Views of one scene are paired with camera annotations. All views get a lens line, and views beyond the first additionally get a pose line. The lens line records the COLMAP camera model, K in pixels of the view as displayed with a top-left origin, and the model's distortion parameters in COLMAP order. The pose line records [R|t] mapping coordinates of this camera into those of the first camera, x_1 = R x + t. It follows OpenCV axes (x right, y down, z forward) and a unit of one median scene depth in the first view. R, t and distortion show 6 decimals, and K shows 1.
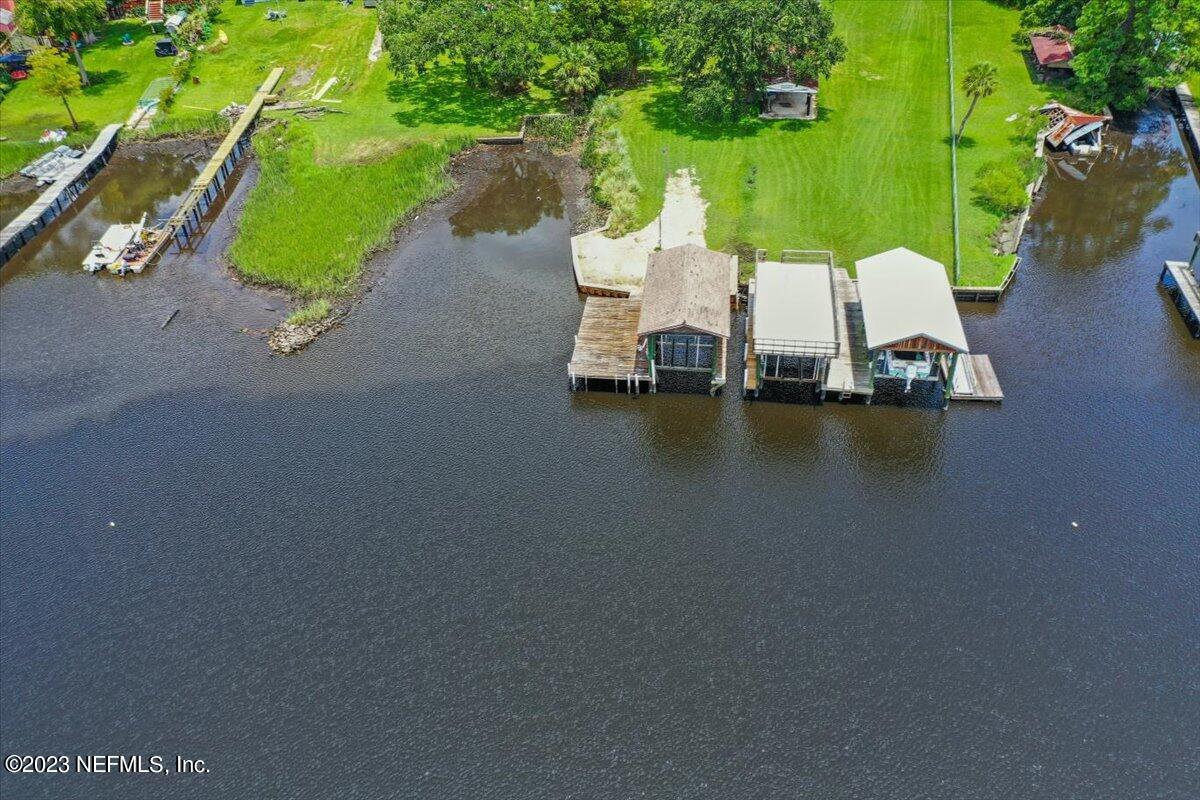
lens RADIAL K [[1016.1, 0, 600.0], [0, 1016.1, 400.0], [0, 0, 1]] dist [-0.000001, -0.001625]
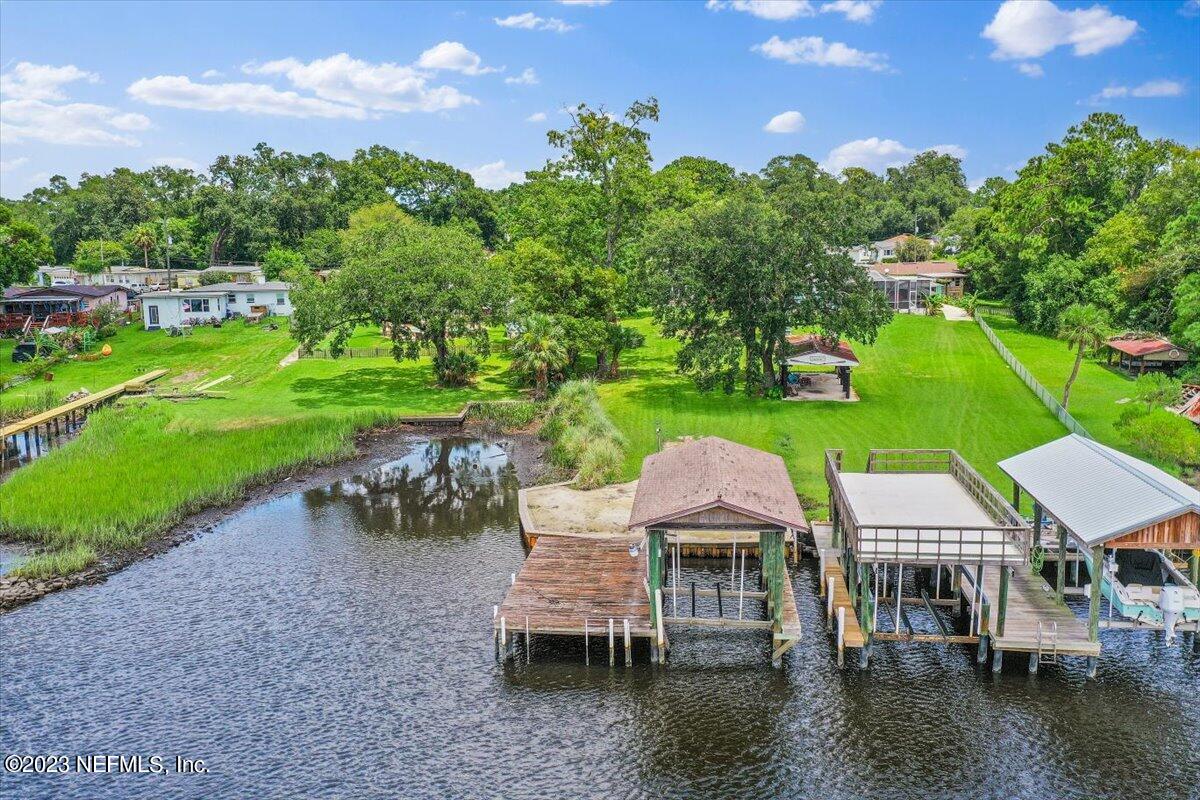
lens RADIAL K [[1016.1, 0, 600.0], [0, 1016.1, 400.0], [0, 0, 1]] dist [-0.000001, -0.001625]
pose [[0.999508, 0.022123, 0.022225, 0.007260], [-0.007873, 0.863067, -0.505029, 0.113471], [-0.030354, 0.504606, 0.862816, 0.417743]]
